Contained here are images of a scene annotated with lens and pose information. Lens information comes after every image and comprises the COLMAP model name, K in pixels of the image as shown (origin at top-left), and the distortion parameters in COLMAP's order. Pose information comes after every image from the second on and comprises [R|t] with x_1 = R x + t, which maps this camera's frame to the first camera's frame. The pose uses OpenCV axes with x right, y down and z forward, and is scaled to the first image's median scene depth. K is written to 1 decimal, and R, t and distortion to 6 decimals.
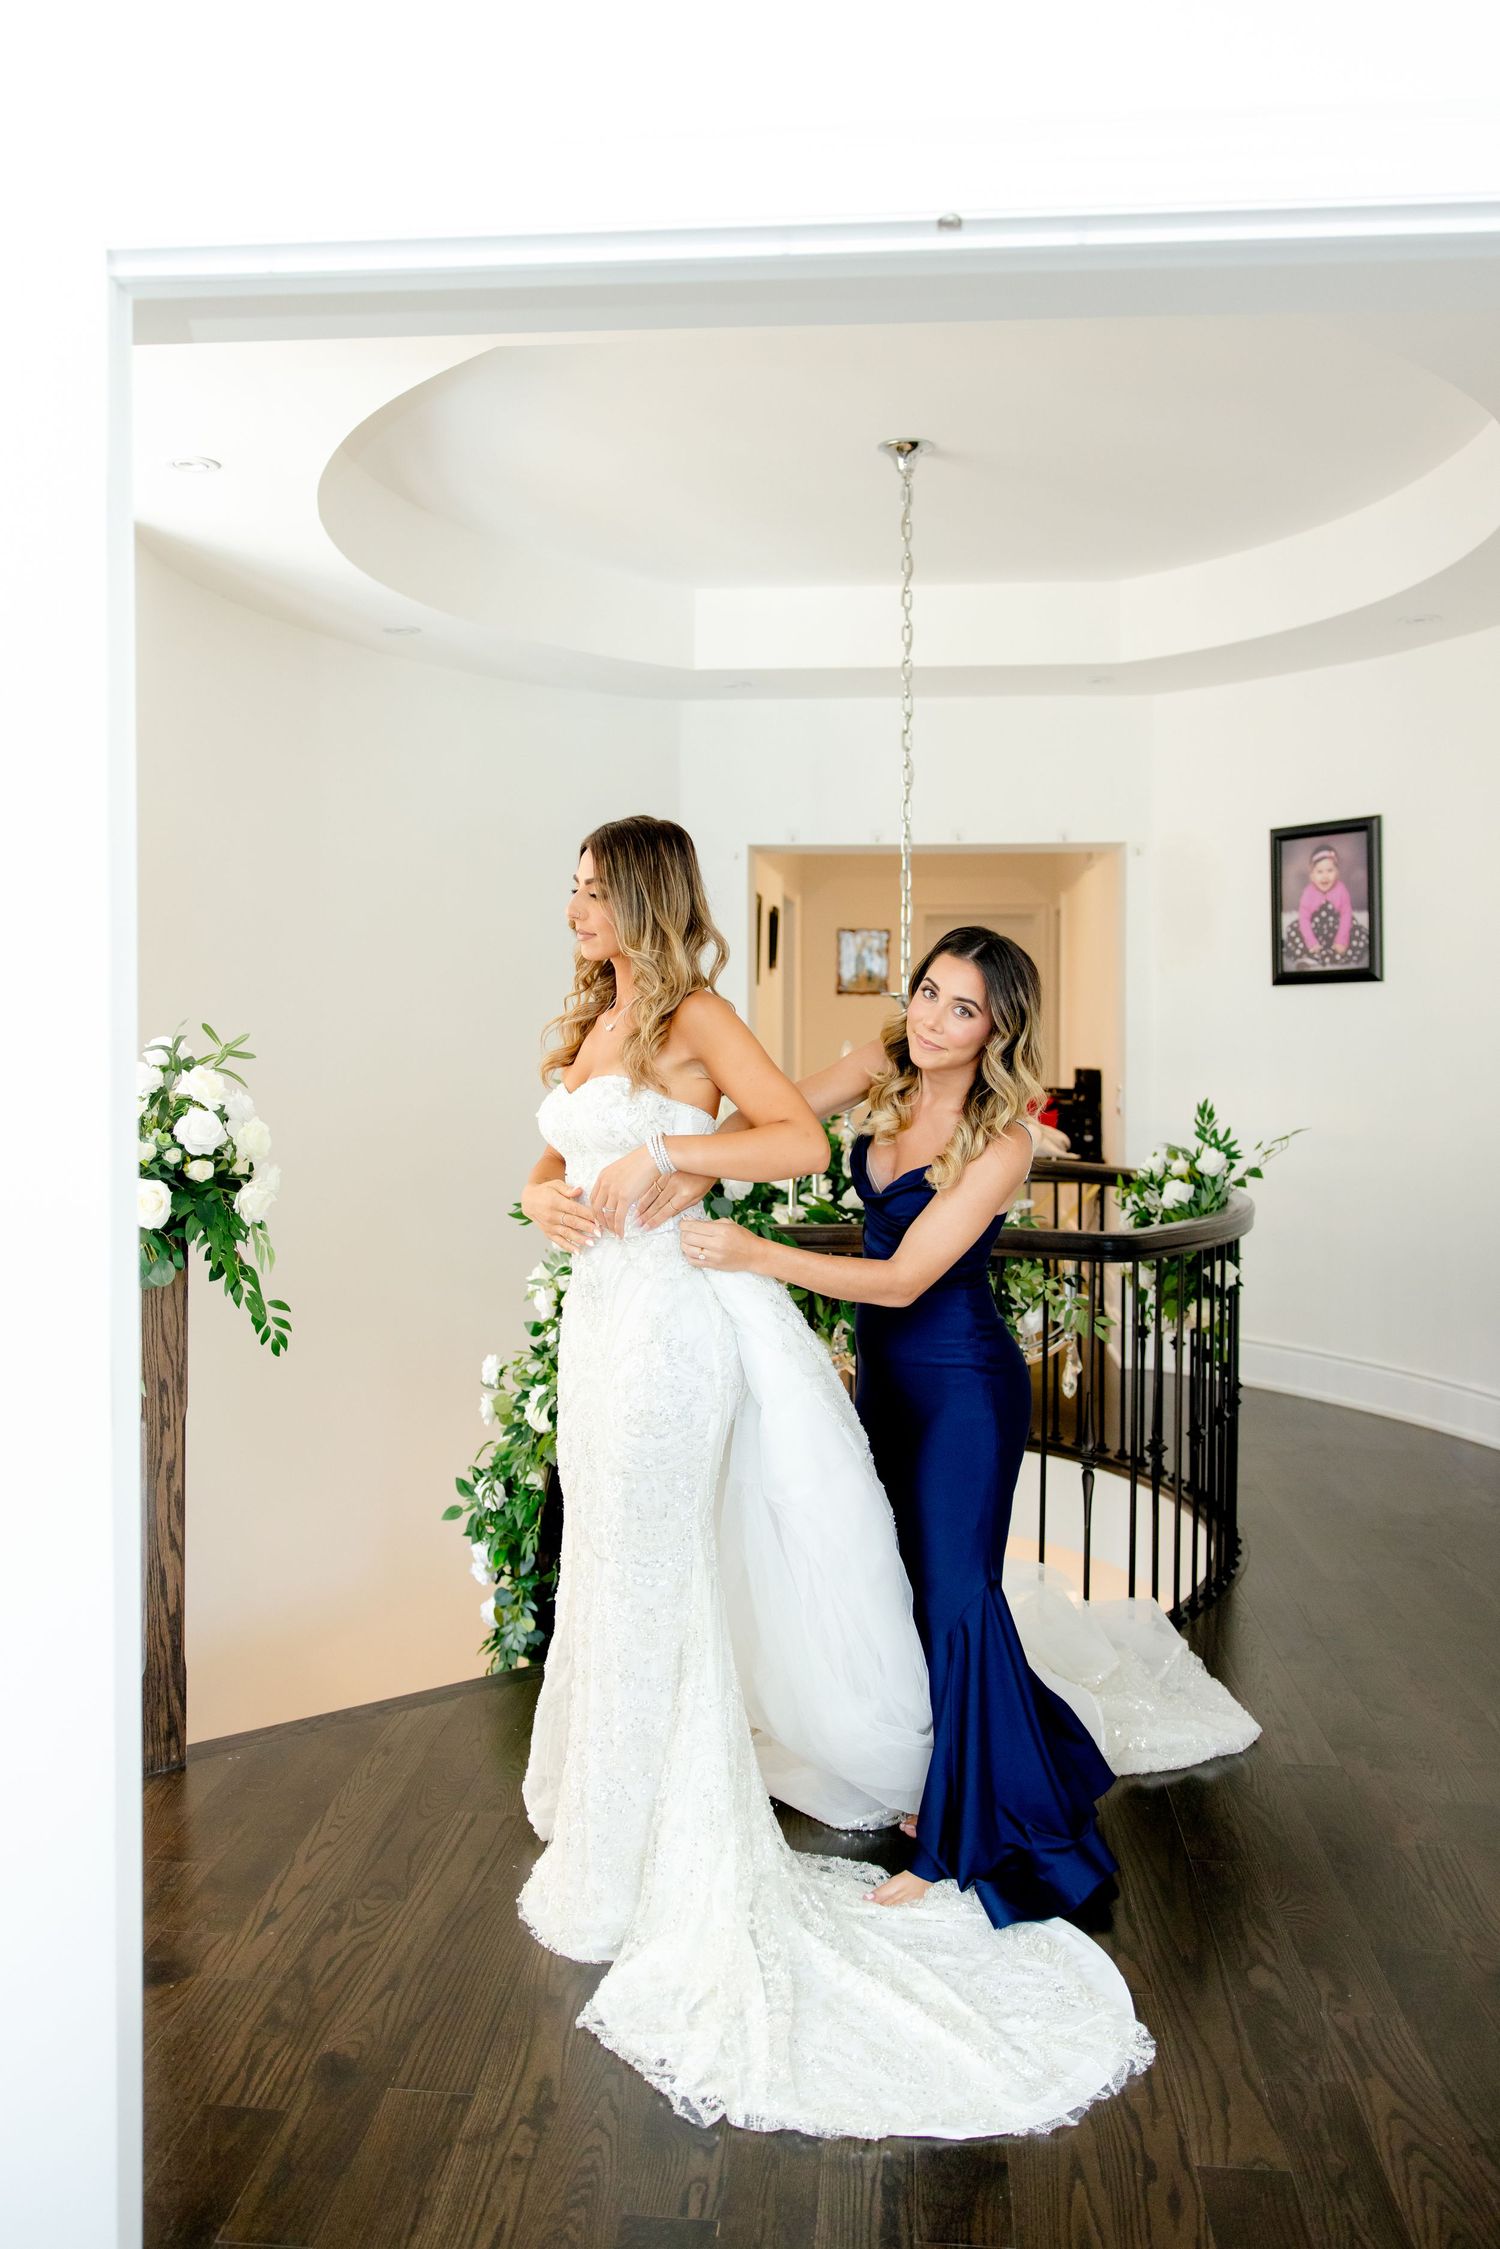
lens RADIAL K [[1782.2, 0, 747.3], [0, 1782.2, 1074.6], [0, 0, 1]] dist [-0.001445, 0.013376]
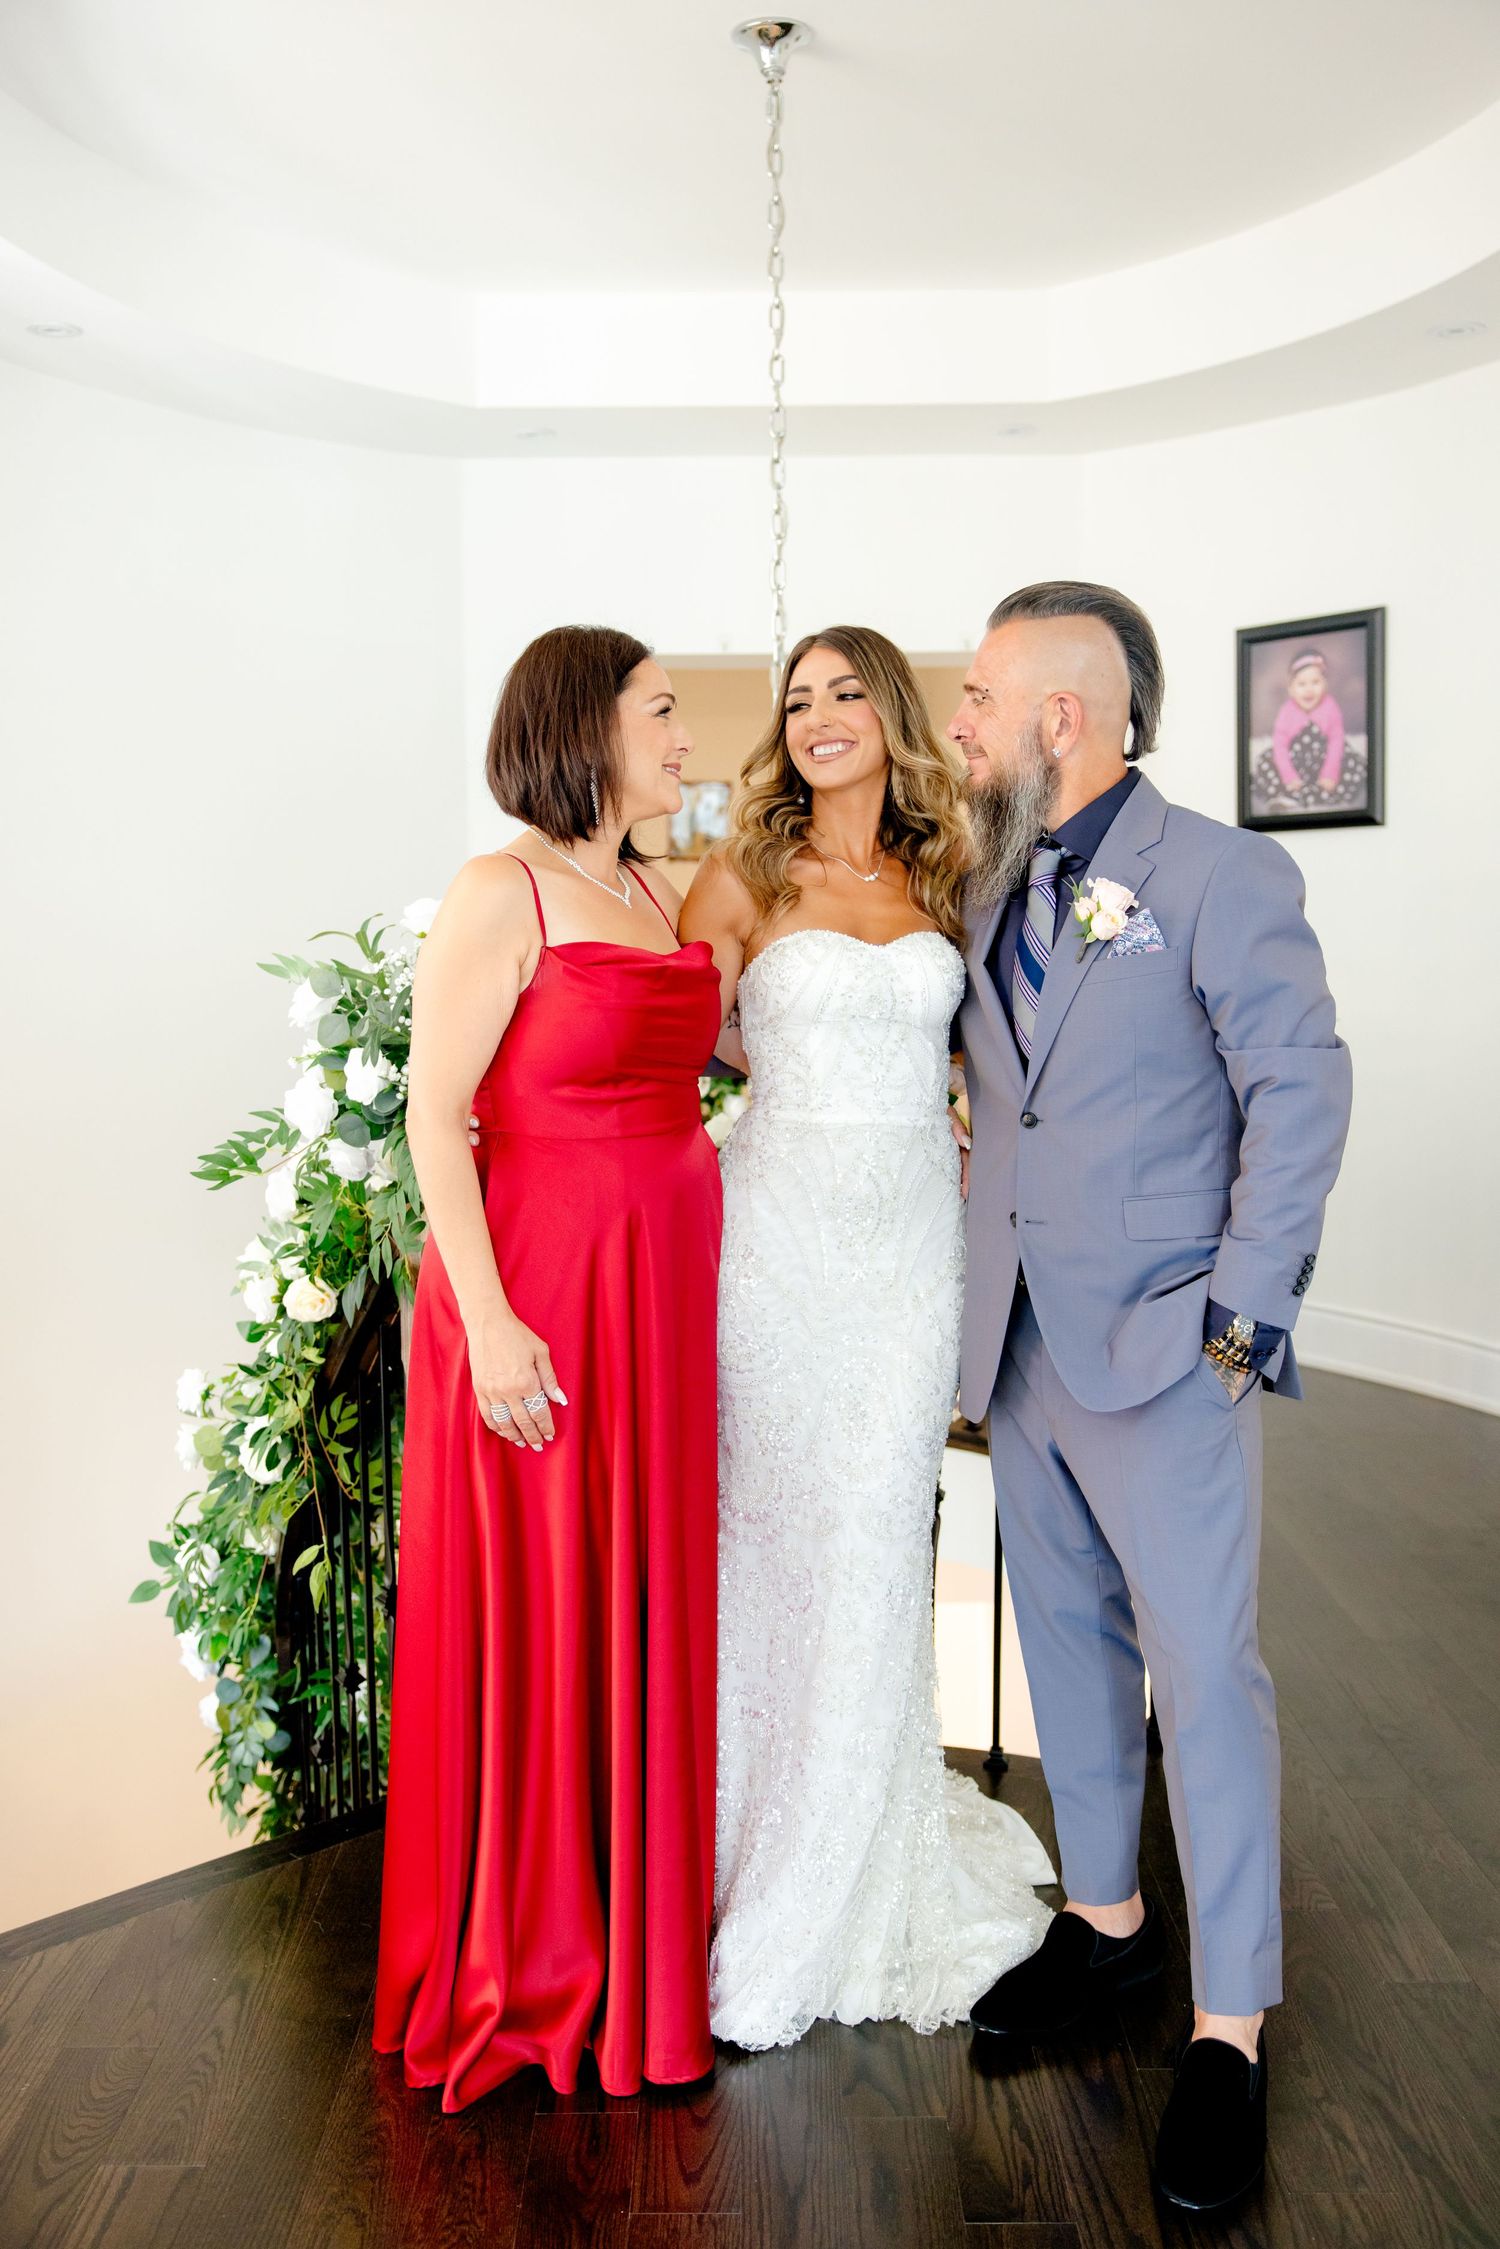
lens RADIAL K [[1998.2, 0, 740.8], [0, 1998.2, 1111.7], [0, 0, 1]] dist [0.019095, -0.015265]
pose [[0.995936, -0.018886, 0.088060, 0.001092], [0.012202, 0.997046, 0.075834, 0.002666], [-0.089232, -0.074451, 0.993224, 0.224664]]
